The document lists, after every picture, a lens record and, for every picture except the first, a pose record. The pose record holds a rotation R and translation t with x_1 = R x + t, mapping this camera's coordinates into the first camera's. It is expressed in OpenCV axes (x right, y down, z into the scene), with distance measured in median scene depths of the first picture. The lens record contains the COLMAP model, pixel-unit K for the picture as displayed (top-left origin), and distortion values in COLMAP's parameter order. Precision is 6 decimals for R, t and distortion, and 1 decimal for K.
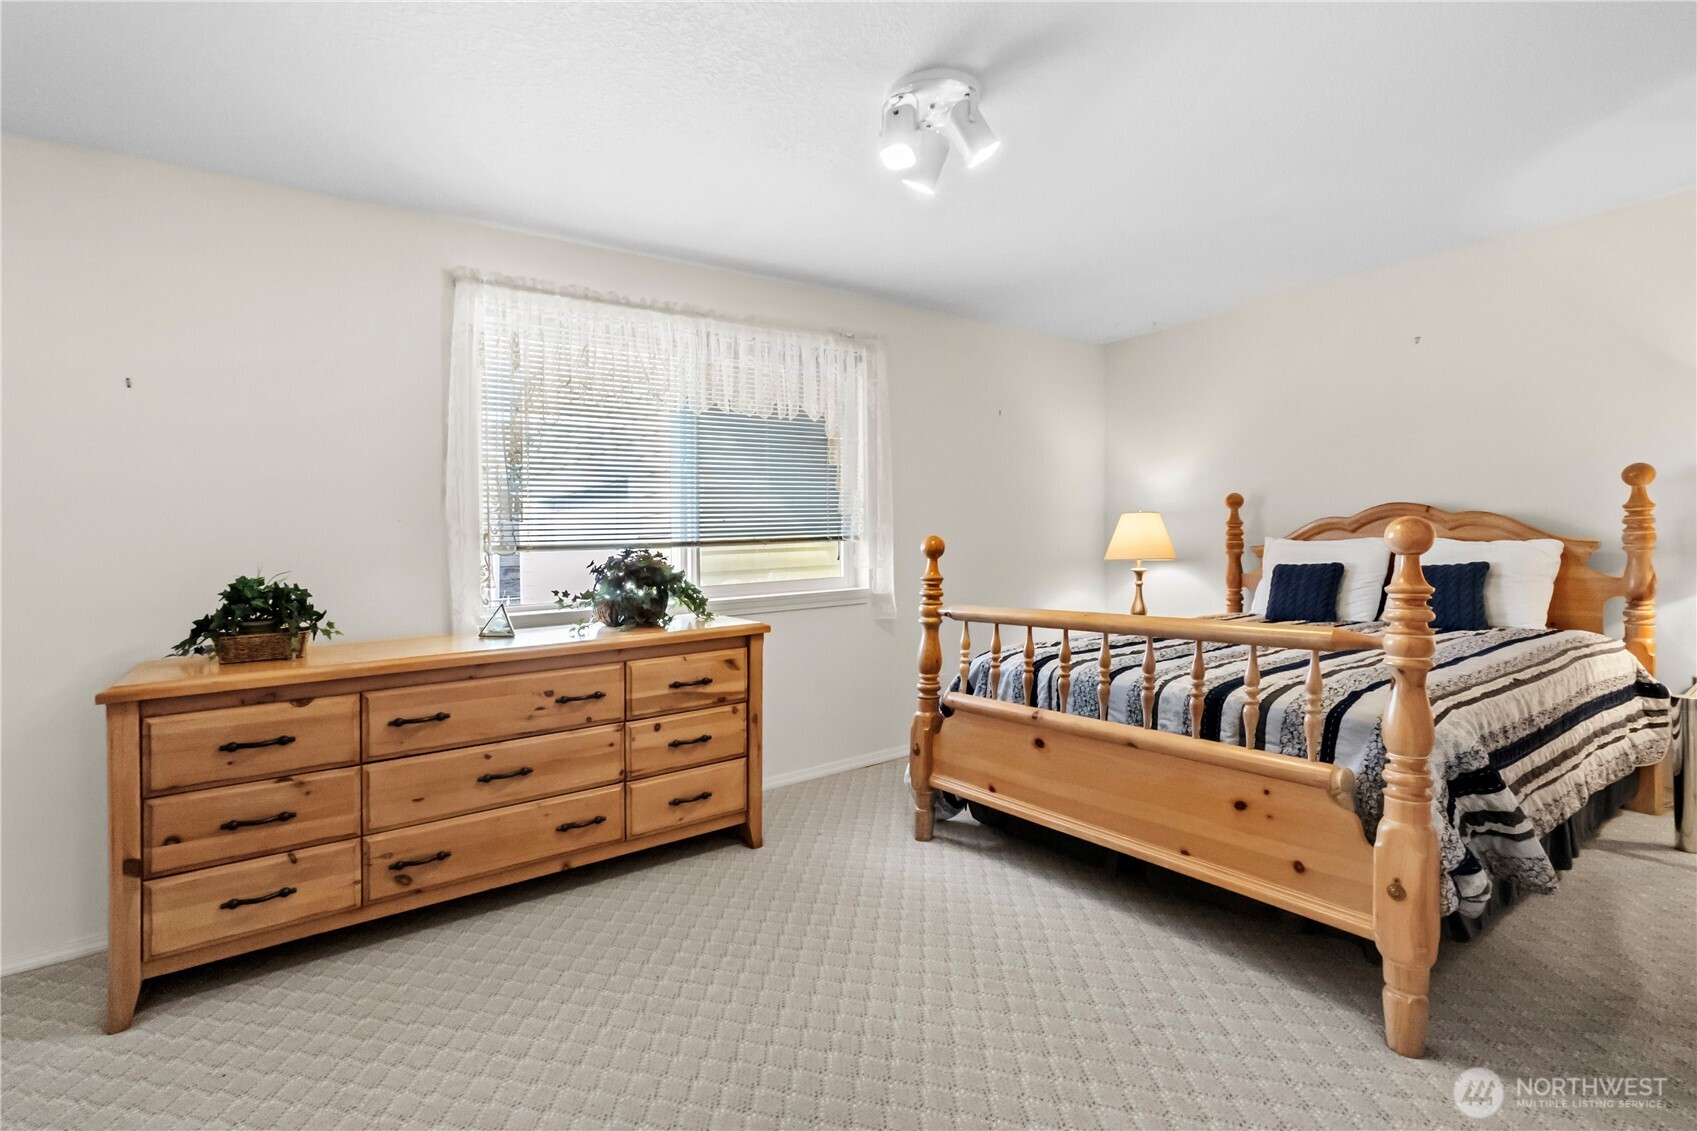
lens RADIAL K [[813.5, 0, 851.1], [0, 813.5, 520.9], [0, 0, 1]] dist [-0.000278, 0.001024]
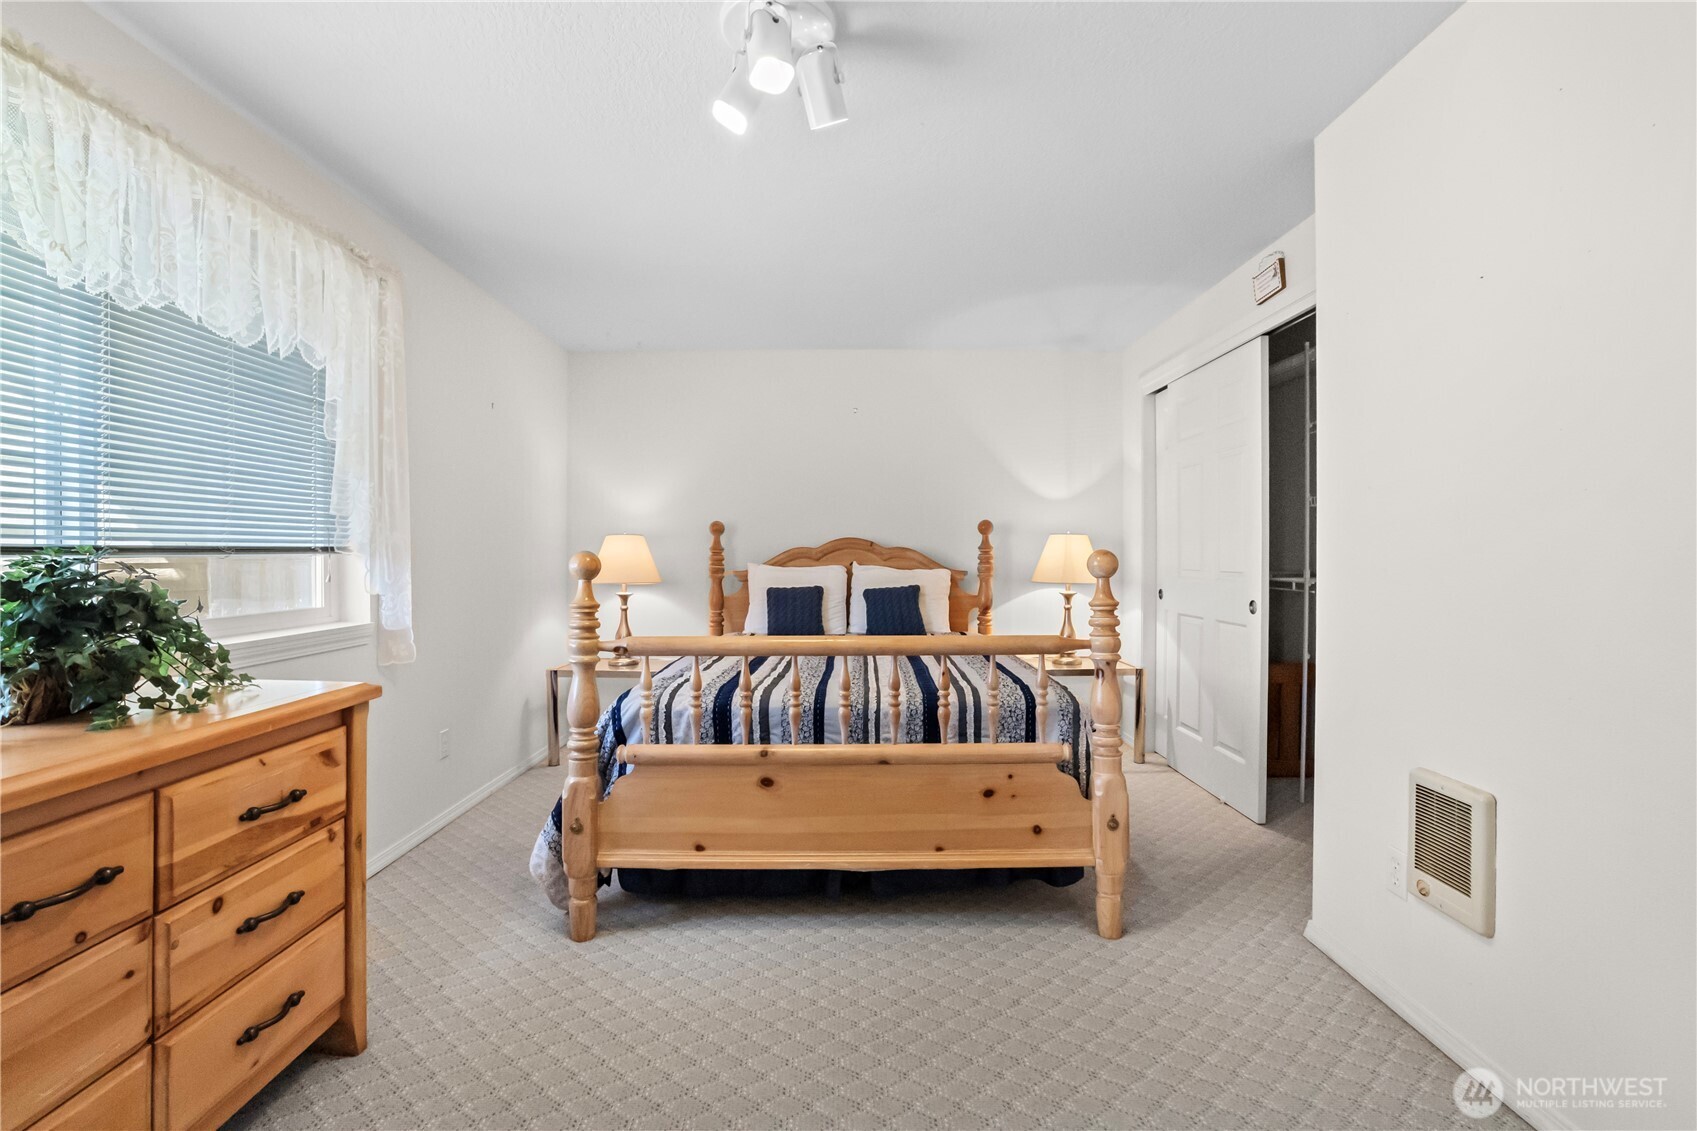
lens RADIAL K [[775.5, 0, 858.3], [0, 775.5, 557.8], [0, 0, 1]] dist [-0.063980, 0.026084]
pose [[0.561048, 0.029826, 0.827246, -0.413284], [-0.039319, 0.999183, -0.009359, 0.024892], [-0.826849, -0.027276, 0.561762, 0.417084]]
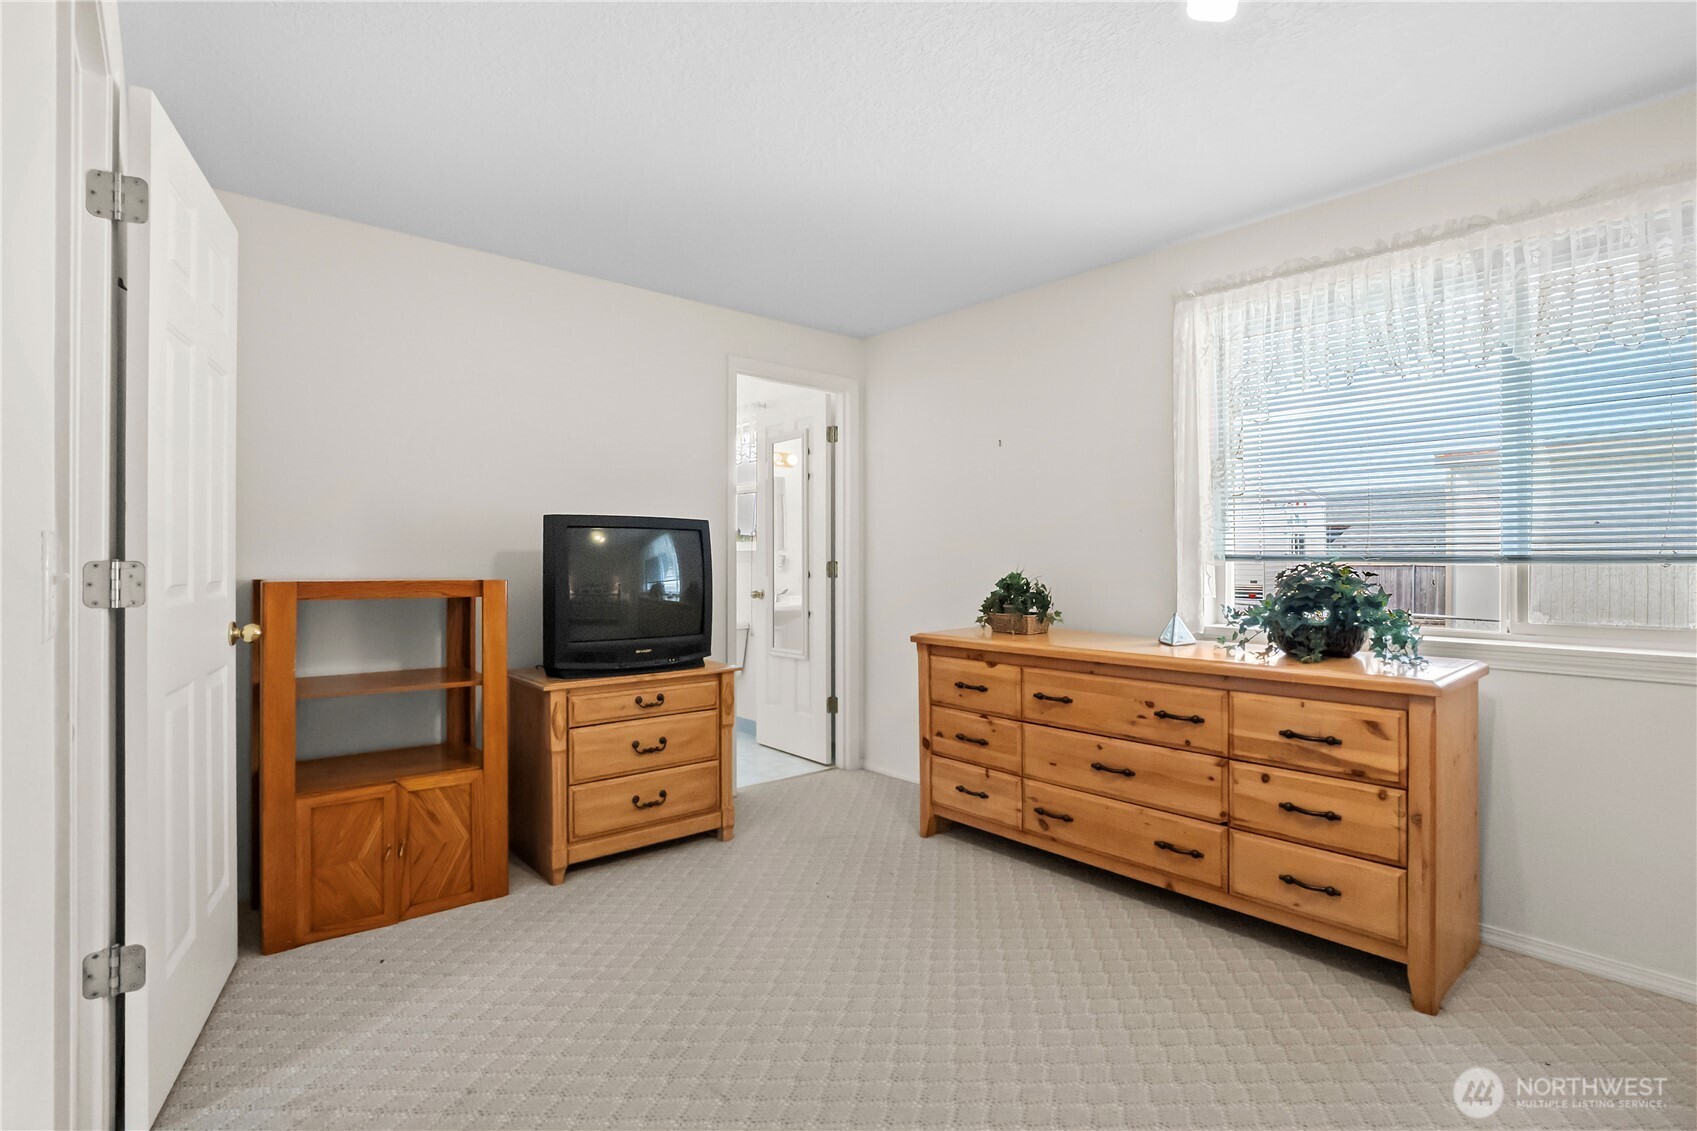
lens RADIAL K [[813.5, 0, 851.1], [0, 813.5, 520.9], [0, 0, 1]] dist [-0.000278, 0.001024]
pose [[0.107623, -0.013464, -0.994101, 0.558305], [0.020894, 0.999718, -0.011278, -0.009945], [0.993972, -0.019557, 0.107874, 0.500658]]
